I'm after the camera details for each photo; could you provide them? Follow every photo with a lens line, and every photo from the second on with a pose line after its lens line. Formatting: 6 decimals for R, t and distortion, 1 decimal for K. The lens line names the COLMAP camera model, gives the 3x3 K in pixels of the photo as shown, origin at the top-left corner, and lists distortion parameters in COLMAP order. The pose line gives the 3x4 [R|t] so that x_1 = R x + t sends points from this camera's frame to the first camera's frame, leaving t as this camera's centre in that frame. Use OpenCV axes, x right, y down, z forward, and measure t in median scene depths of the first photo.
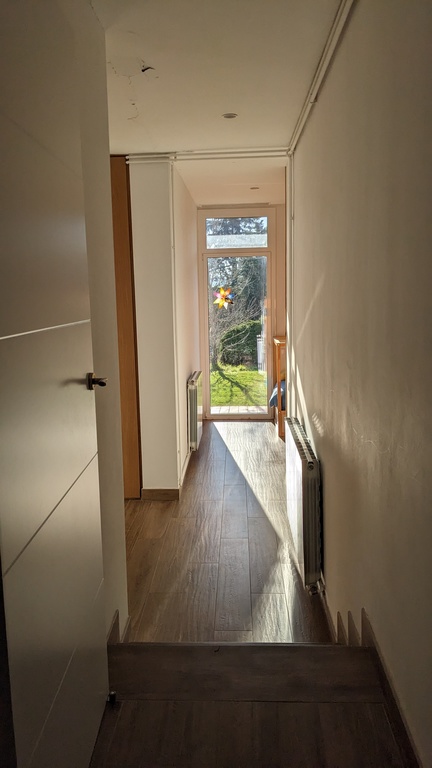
lens RADIAL K [[607.6, 0, 216.0], [0, 607.6, 384.9], [0, 0, 1]] dist [0.005452, -0.027258]
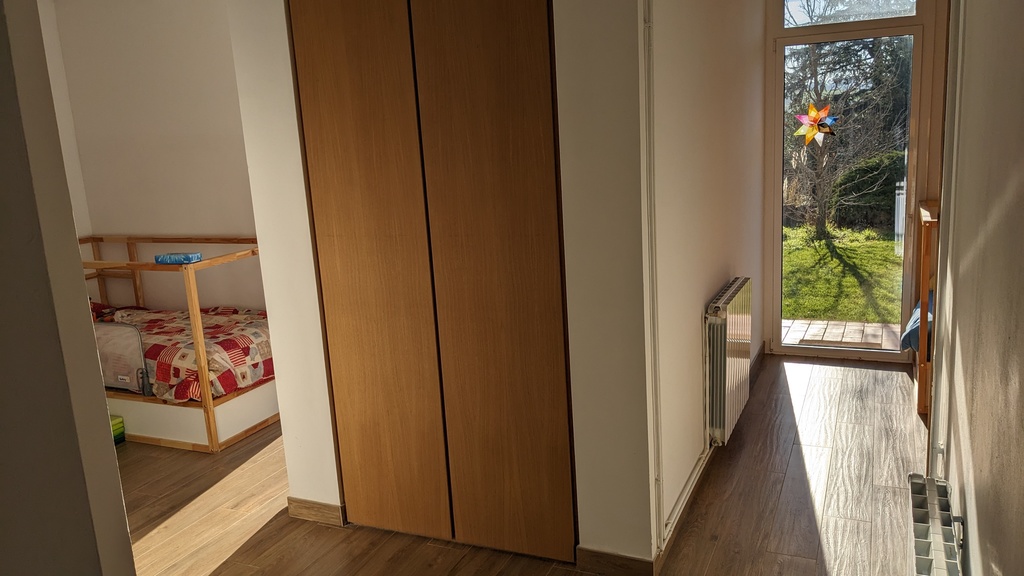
lens RADIAL K [[810.1, 0, 509.3], [0, 810.1, 283.9], [0, 0, 1]] dist [0.005452, -0.027258]
pose [[0.922824, 0.045268, -0.382552, 0.038851], [-0.020176, 0.997388, 0.069352, -0.047821], [0.384693, -0.056281, 0.921327, 0.250265]]
